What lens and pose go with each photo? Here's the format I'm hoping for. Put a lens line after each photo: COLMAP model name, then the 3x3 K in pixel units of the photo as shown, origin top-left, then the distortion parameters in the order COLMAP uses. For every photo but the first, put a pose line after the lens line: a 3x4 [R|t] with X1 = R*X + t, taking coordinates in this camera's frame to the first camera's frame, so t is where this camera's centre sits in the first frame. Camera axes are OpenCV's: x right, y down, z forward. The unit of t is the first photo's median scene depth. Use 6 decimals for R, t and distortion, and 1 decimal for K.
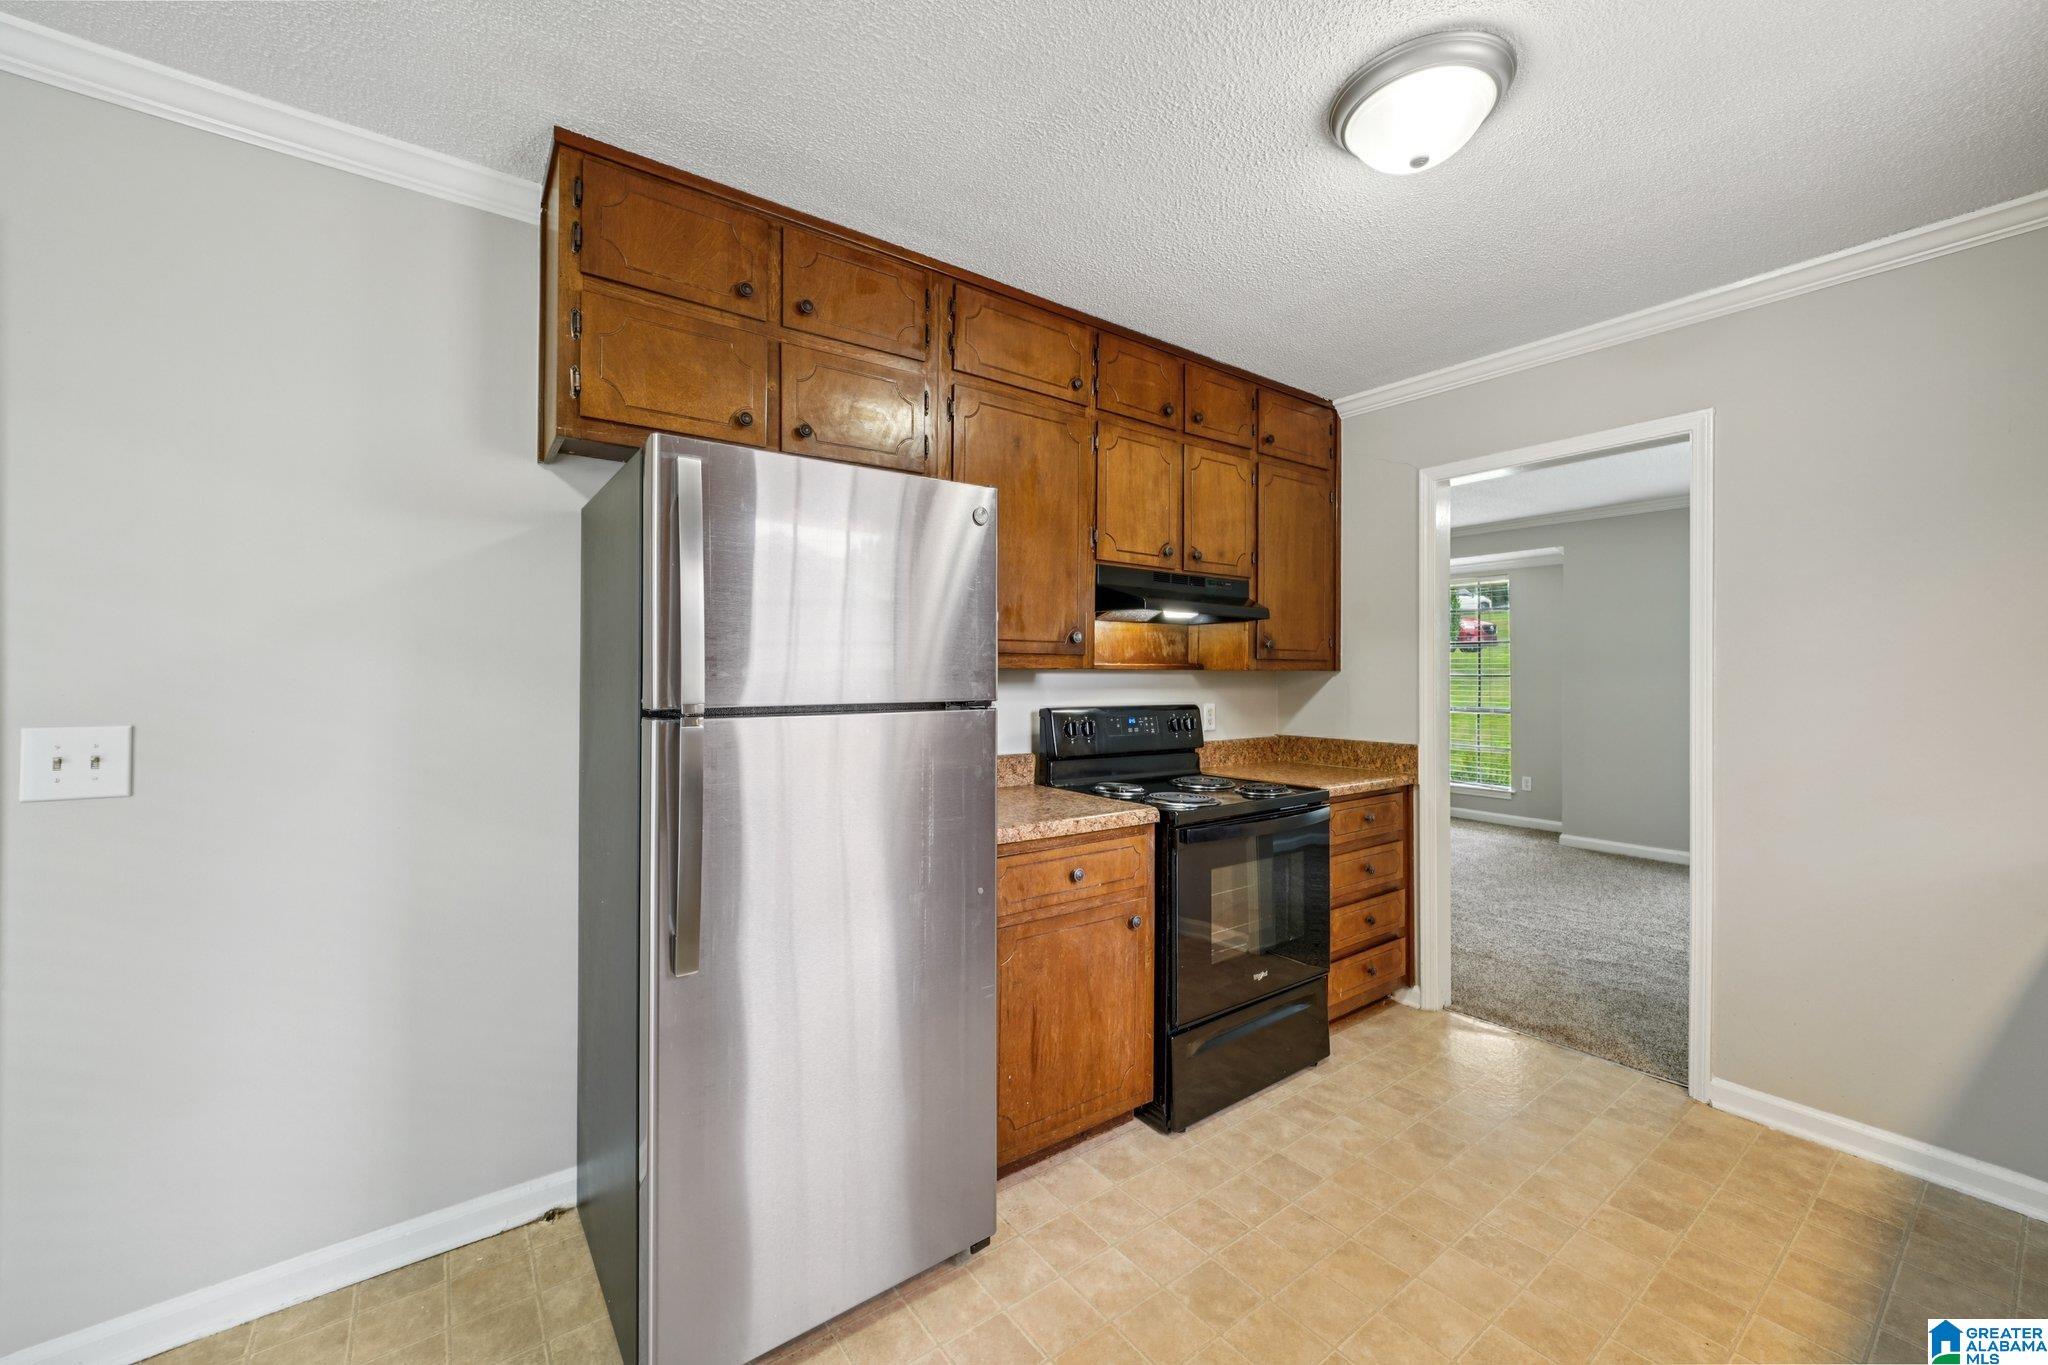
lens RADIAL K [[794.3, 0, 1028.2], [0, 794.3, 669.6], [0, 0, 1]] dist [-0.000325, 0.000403]
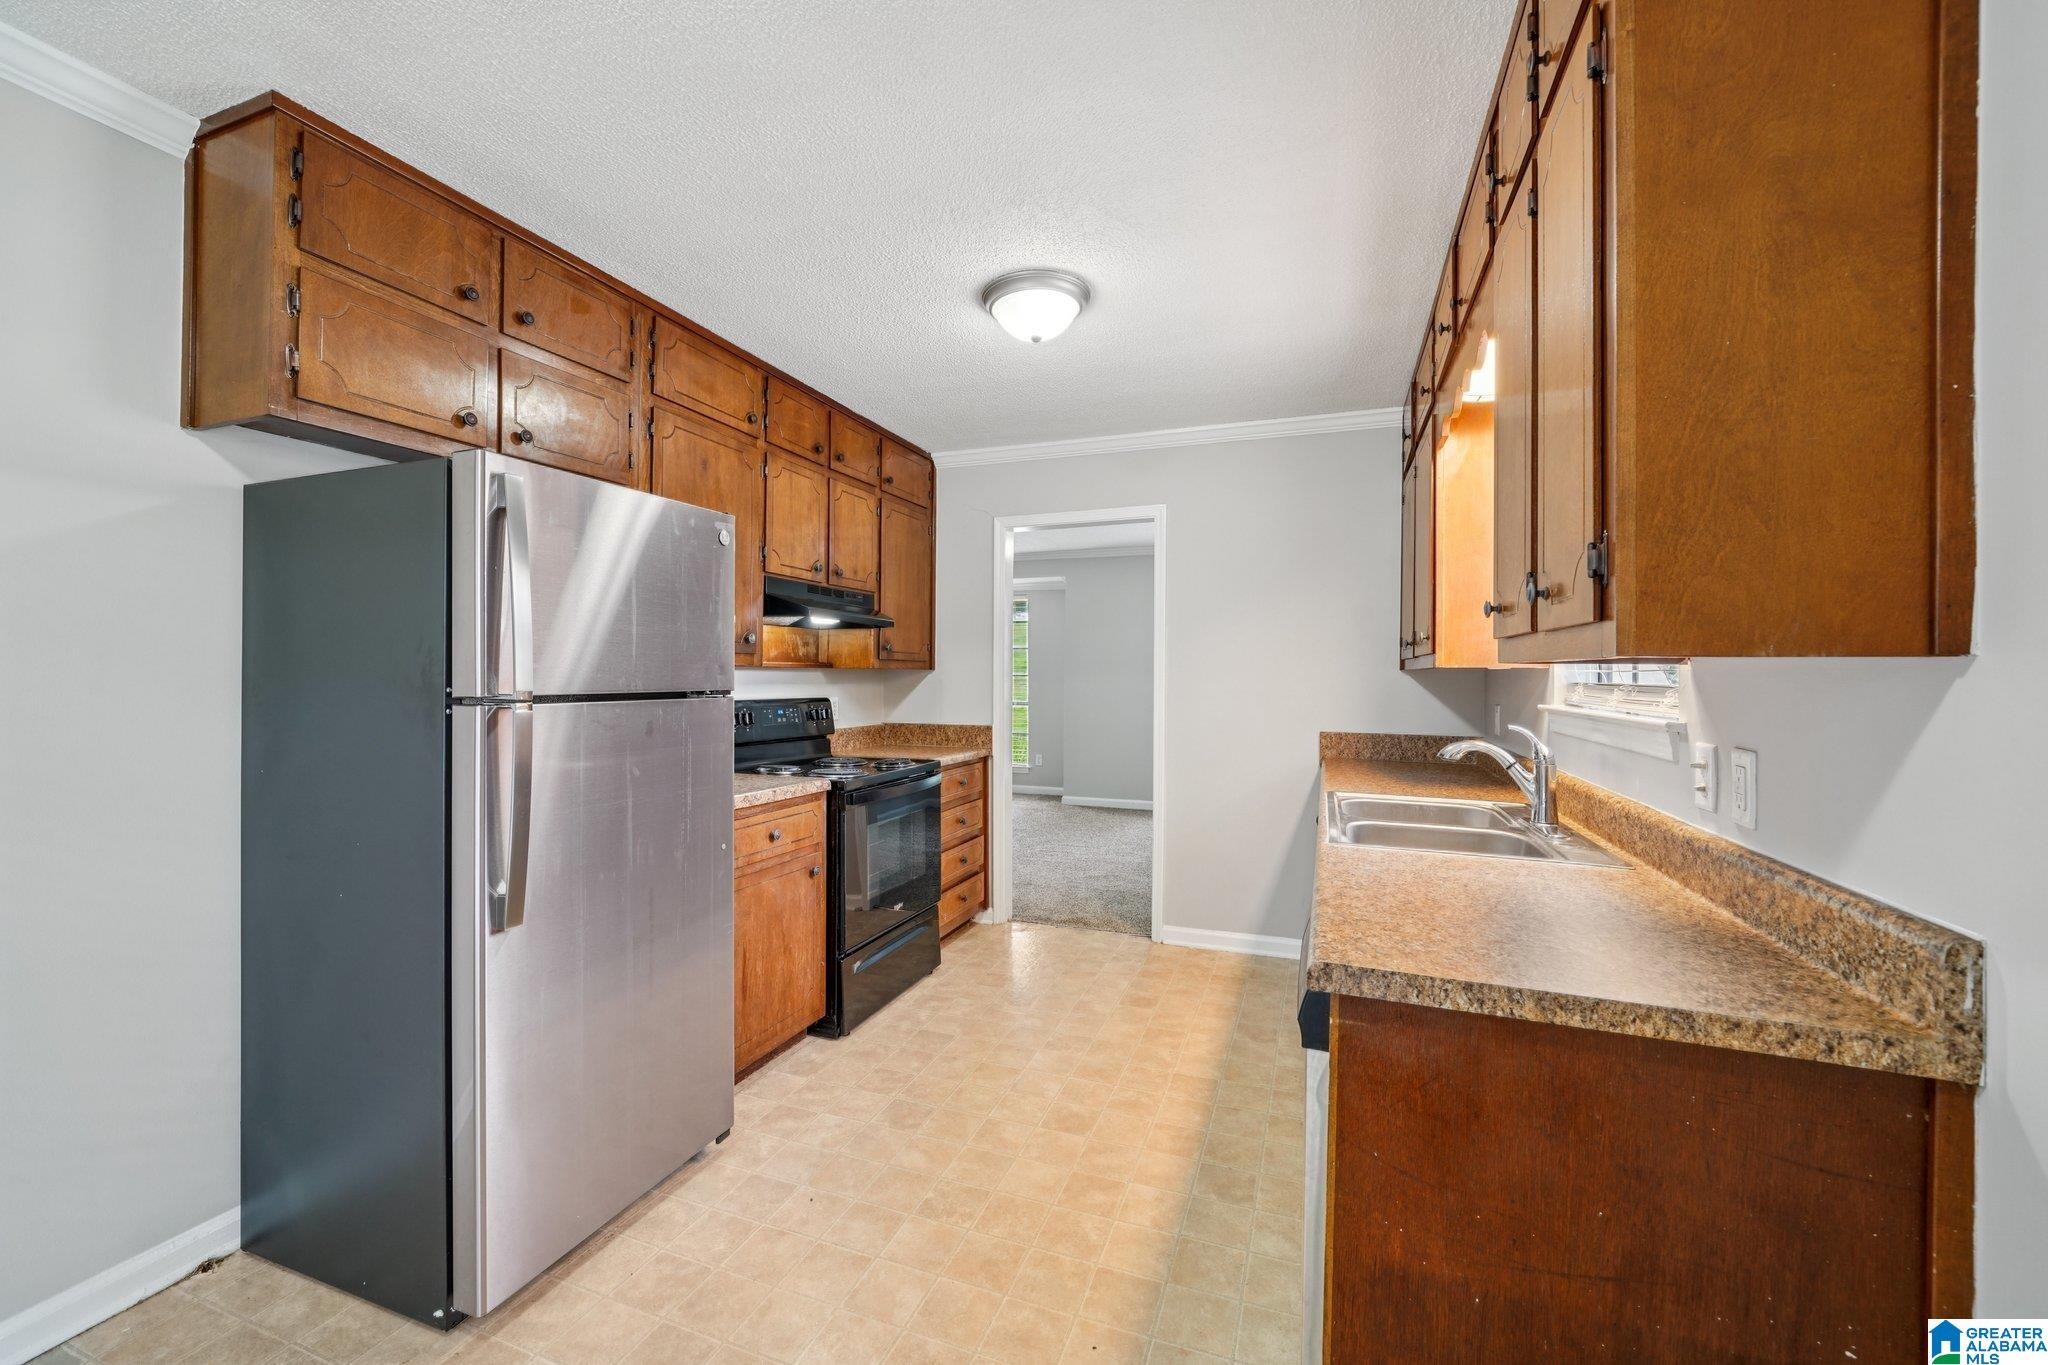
lens RADIAL K [[804.7, 0, 1023.9], [0, 804.7, 677.0], [0, 0, 1]] dist [-0.008745, 0.002552]
pose [[0.842826, -0.000420, 0.538185, -0.237762], [-0.003427, 0.999975, 0.006146, 0.007105], [-0.538175, -0.007024, 0.842804, -0.201047]]
